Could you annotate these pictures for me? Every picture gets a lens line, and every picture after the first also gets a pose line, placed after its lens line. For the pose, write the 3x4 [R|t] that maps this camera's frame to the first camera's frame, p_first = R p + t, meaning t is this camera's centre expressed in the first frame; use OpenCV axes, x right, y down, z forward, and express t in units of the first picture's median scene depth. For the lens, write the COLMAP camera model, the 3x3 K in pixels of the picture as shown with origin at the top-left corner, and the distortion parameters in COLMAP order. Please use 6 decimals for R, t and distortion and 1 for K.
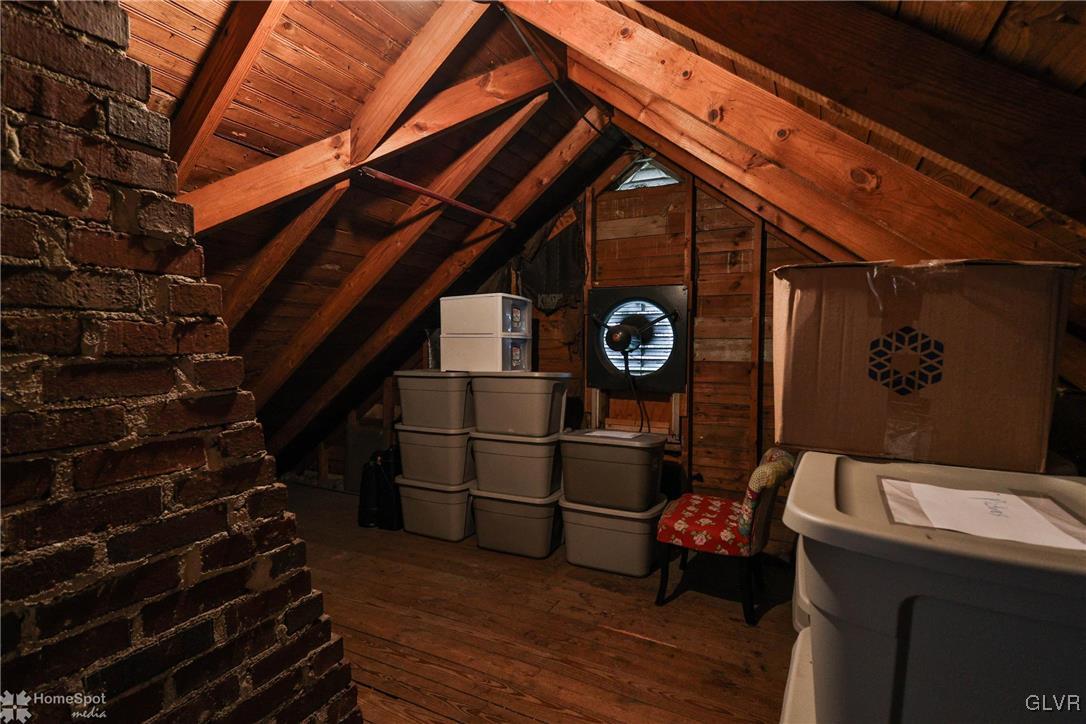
lens RADIAL K [[546.0, 0, 537.0], [0, 546.0, 362.6], [0, 0, 1]] dist [0.002784, -0.000131]
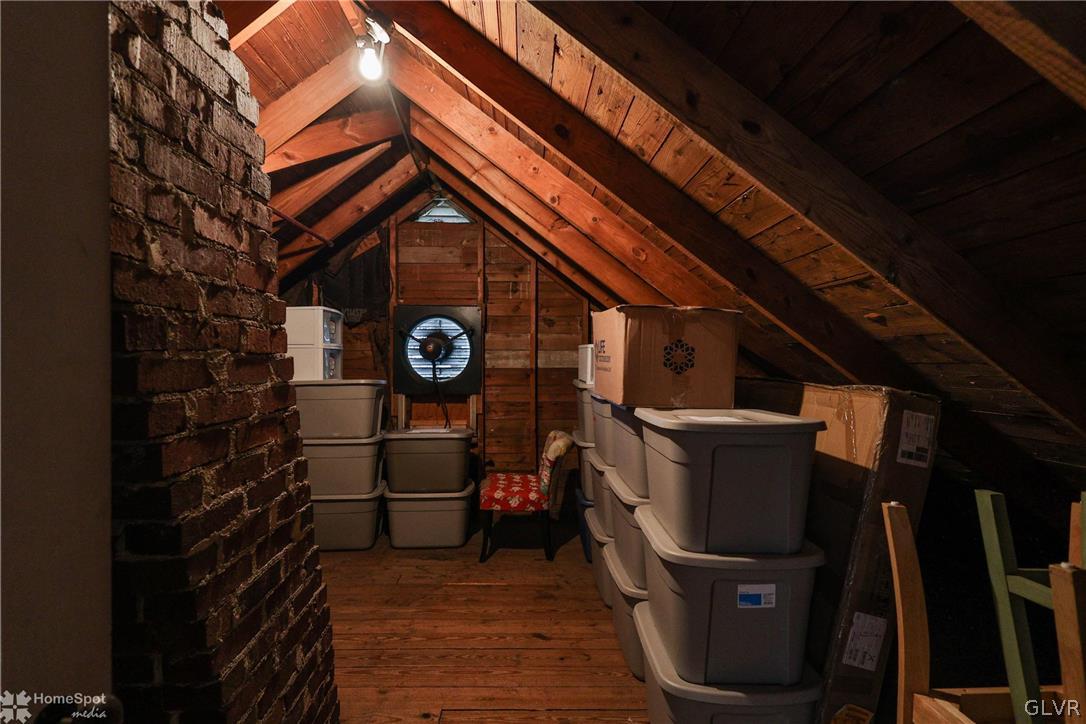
lens RADIAL K [[546.0, 0, 546.1], [0, 546.0, 359.5], [0, 0, 1]] dist [0.002784, -0.000131]
pose [[0.867175, -0.005185, 0.497976, -0.266621], [0.021774, 0.999384, -0.027512, 0.018452], [-0.497526, 0.034701, 0.866754, -0.170718]]
